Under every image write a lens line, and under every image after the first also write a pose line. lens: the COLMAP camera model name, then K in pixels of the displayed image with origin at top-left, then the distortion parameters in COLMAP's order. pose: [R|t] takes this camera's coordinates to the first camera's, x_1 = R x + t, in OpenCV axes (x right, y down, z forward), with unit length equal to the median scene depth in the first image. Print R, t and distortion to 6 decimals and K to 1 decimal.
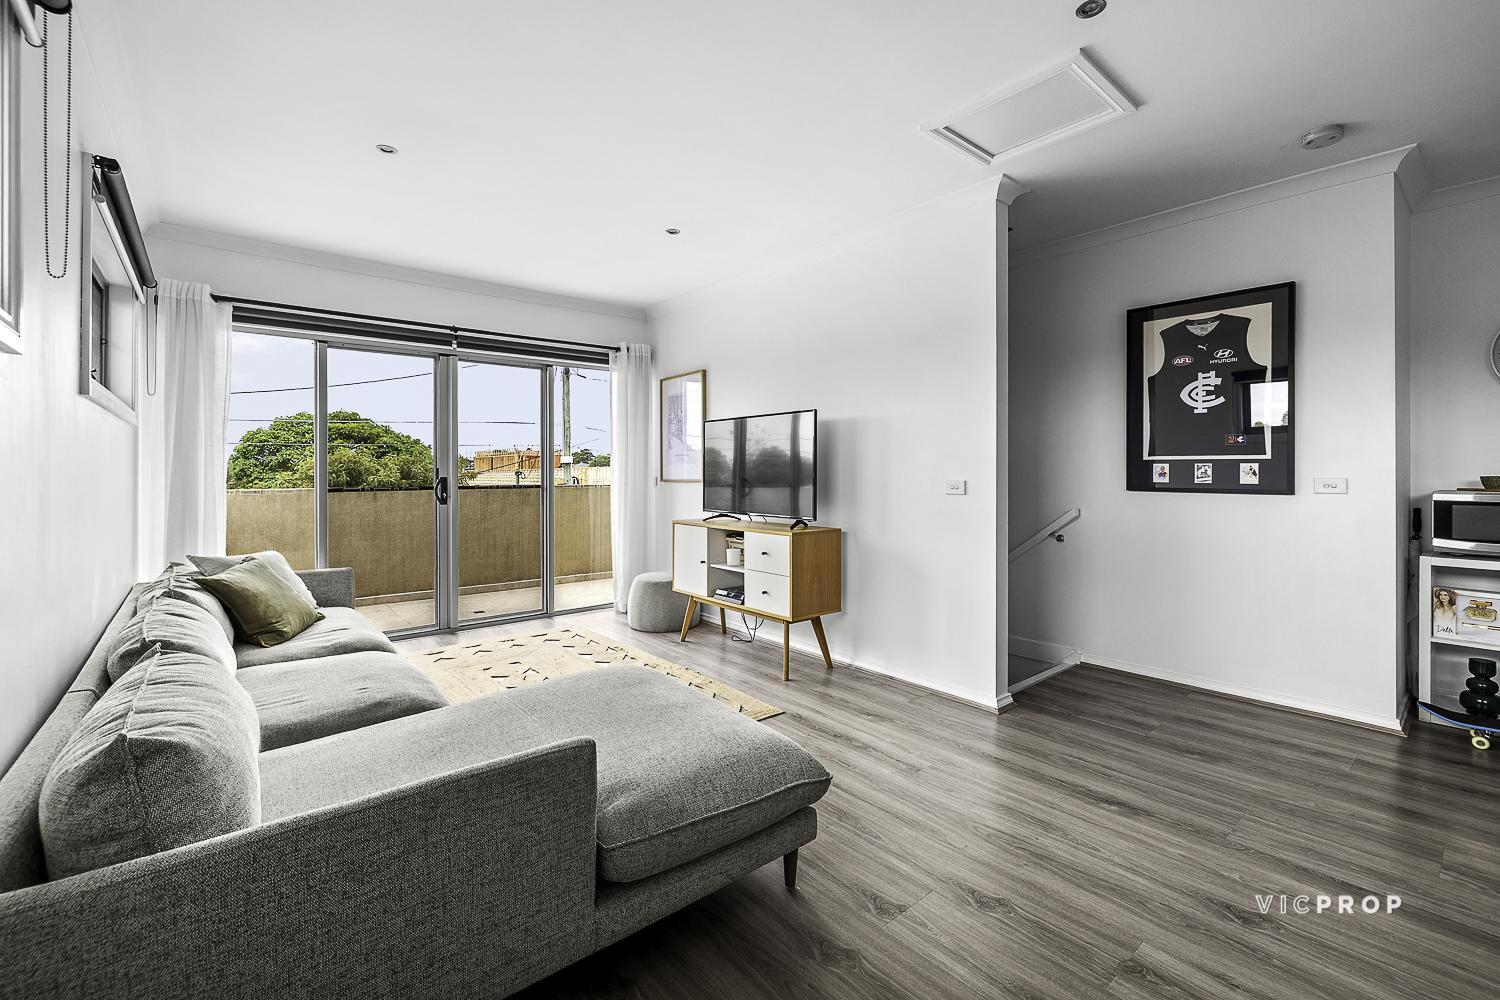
lens RADIAL K [[650.4, 0, 762.4], [0, 650.4, 472.3], [0, 0, 1]] dist [0.000604, -0.000128]
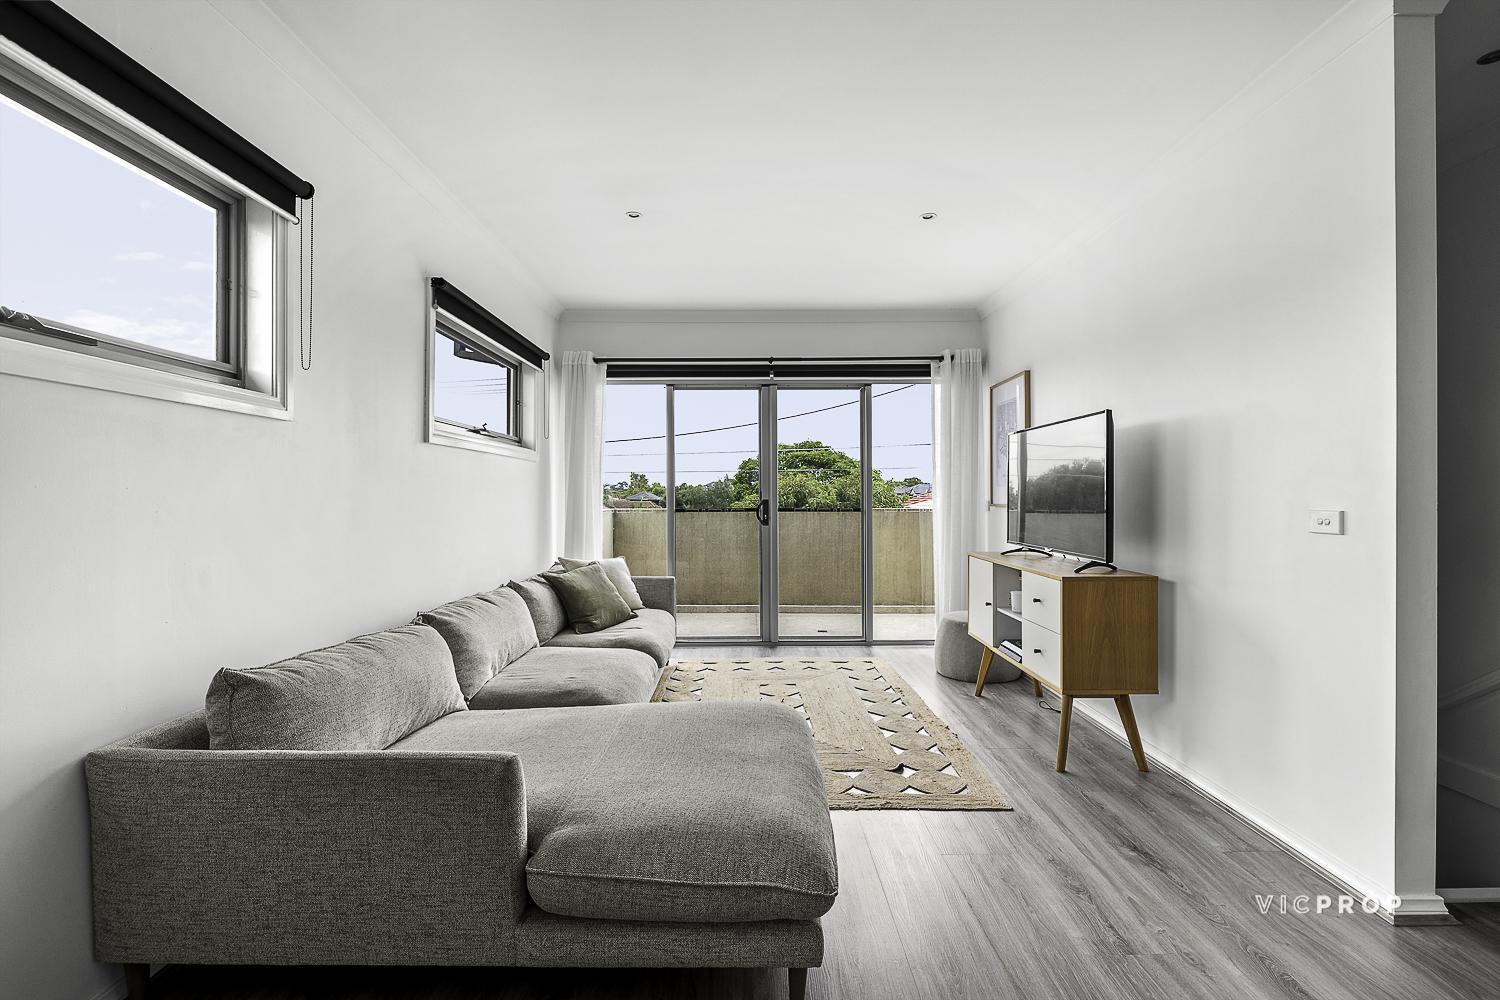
lens RADIAL K [[682.7, 0, 751.6], [0, 682.7, 493.3], [0, 0, 1]] dist [-0.007637, 0.001497]
pose [[0.762144, 0.000169, -0.647407, 0.242113], [-0.001560, 0.999998, -0.001576, -0.001441], [0.647406, 0.002211, 0.762142, 0.143312]]
